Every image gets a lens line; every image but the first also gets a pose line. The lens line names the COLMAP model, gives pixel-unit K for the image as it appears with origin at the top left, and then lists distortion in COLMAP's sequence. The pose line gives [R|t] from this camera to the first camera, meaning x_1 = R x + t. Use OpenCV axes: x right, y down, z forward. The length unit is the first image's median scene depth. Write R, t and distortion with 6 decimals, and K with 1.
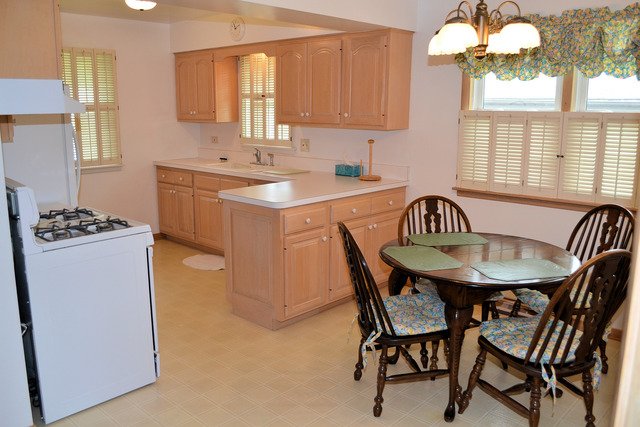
lens RADIAL K [[553.7, 0, 320.8], [0, 553.7, 212.7], [0, 0, 1]] dist [-0.060215, -0.000331]
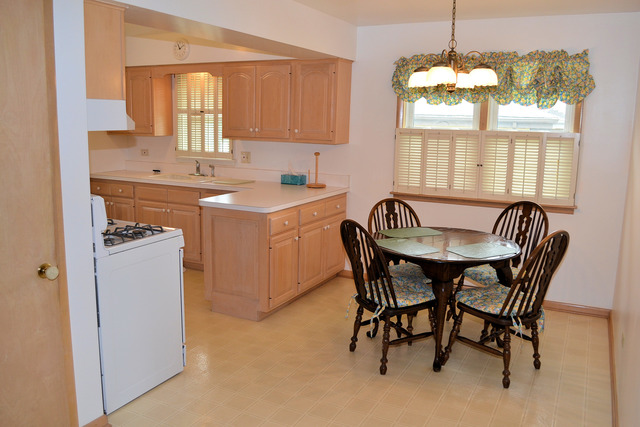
lens RADIAL K [[553.7, 0, 318.3], [0, 553.7, 214.7], [0, 0, 1]] dist [-0.060215, -0.000331]
pose [[0.961457, -0.032429, 0.273035, -0.285398], [0.036551, 0.999282, -0.010021, 0.011383], [-0.272514, 0.019614, 0.961952, -0.134048]]
